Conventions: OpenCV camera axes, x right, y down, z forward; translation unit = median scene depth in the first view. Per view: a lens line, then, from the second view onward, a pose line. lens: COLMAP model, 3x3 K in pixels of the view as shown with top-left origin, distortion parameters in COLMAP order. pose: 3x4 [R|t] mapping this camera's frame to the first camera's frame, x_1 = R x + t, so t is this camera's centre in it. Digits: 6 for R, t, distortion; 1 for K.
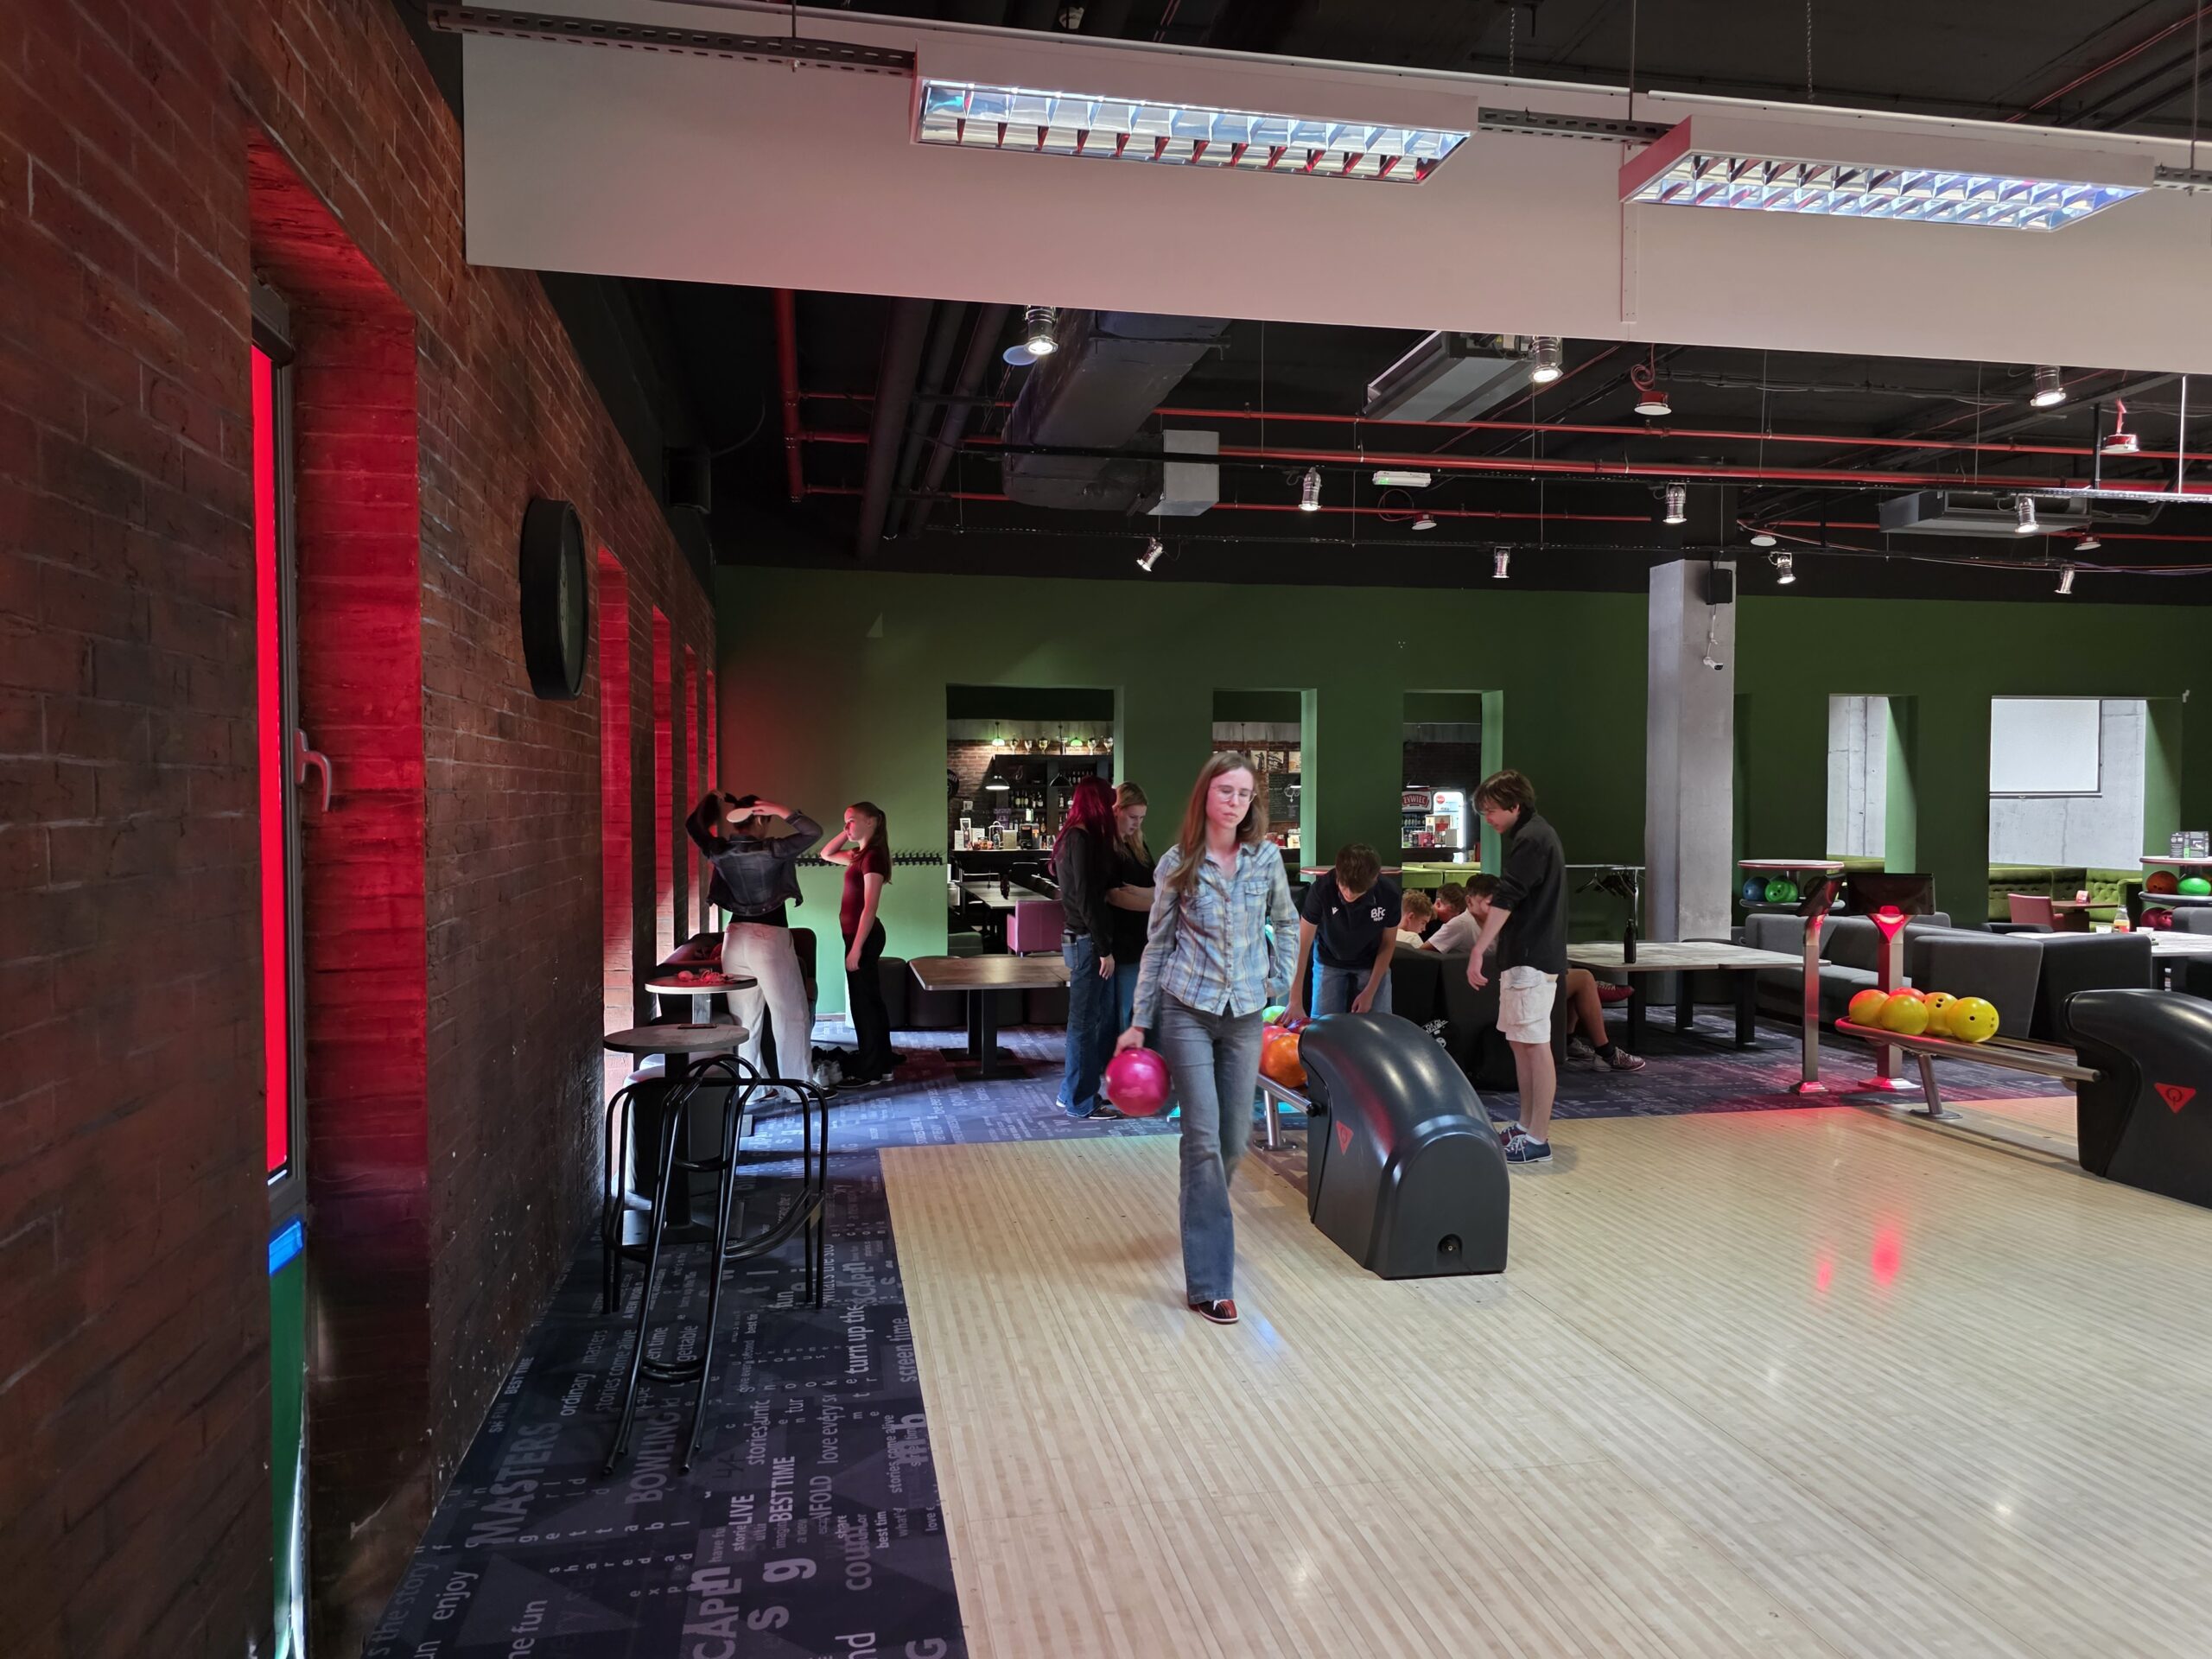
lens RADIAL K [[1490.9, 0, 1120.9], [0, 1490.9, 844.7], [0, 0, 1]] dist [0.068521, -0.064377]
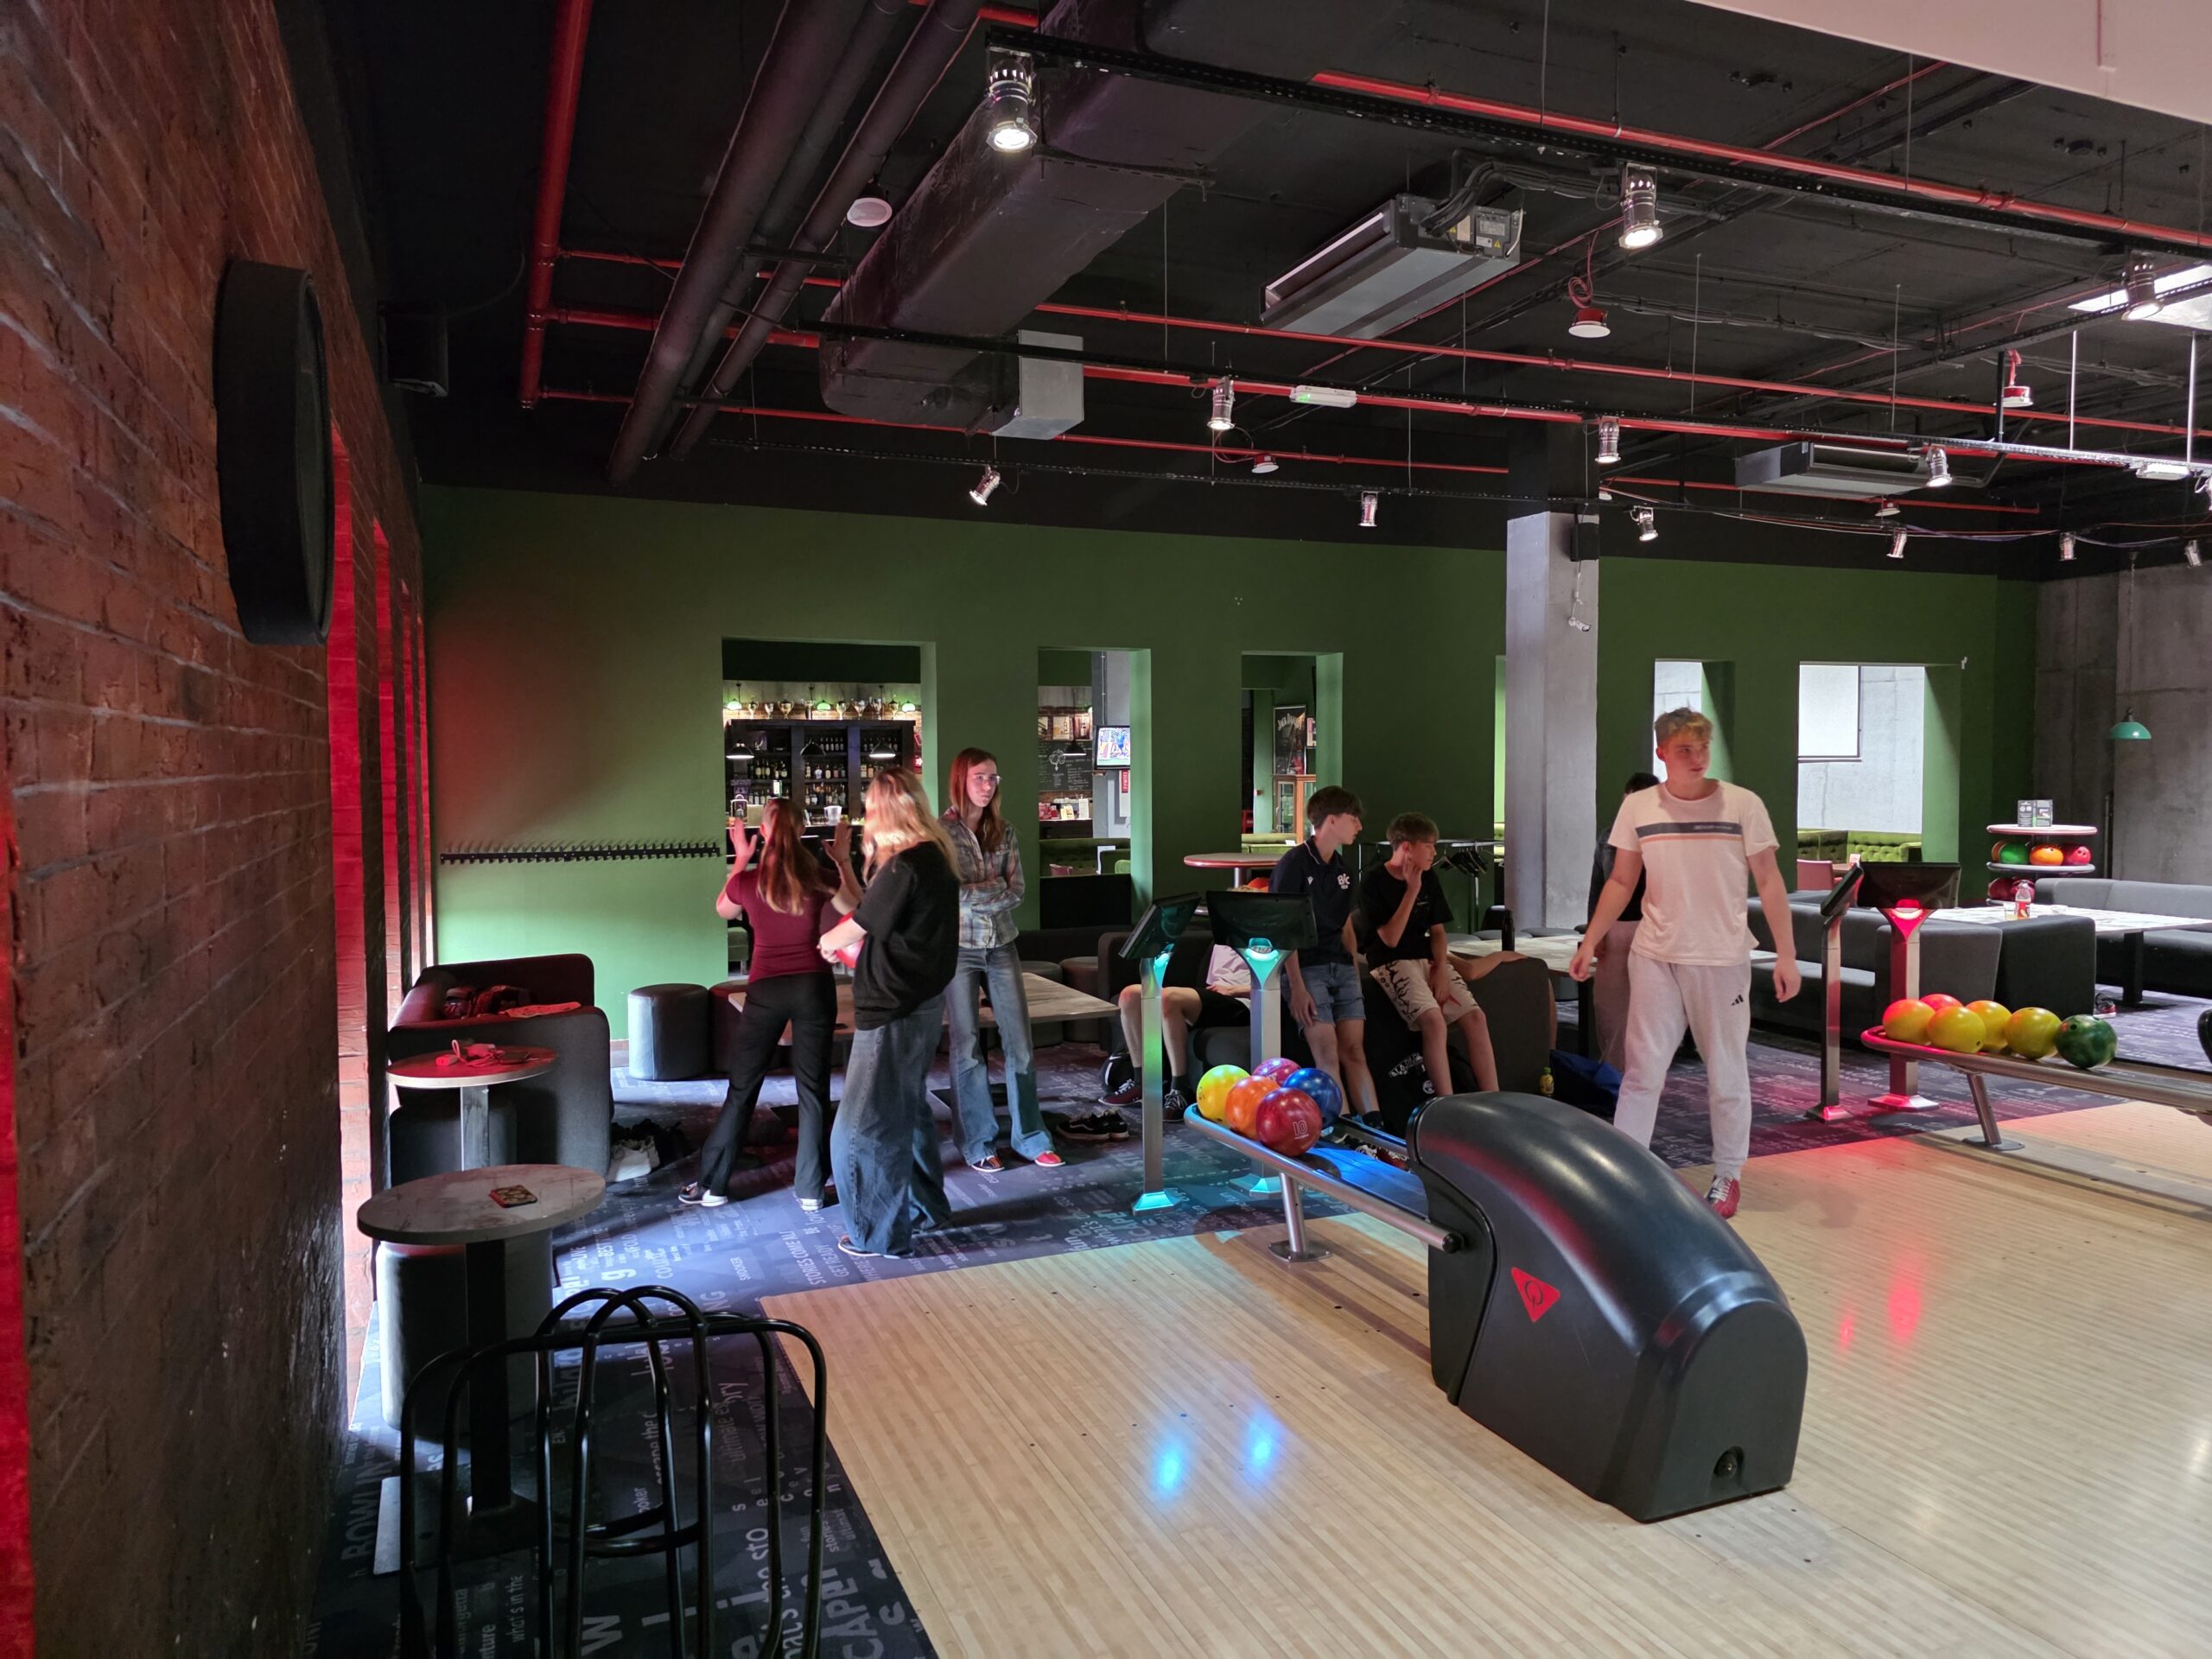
lens RADIAL K [[1488.9, 0, 1119.9], [0, 1488.9, 823.8], [0, 0, 1]] dist [0.061842, -0.057605]
pose [[0.980618, -0.015215, 0.195339, -0.122147], [0.013072, 0.999839, 0.012257, -0.022619], [-0.195494, -0.009466, 0.980659, 0.266563]]
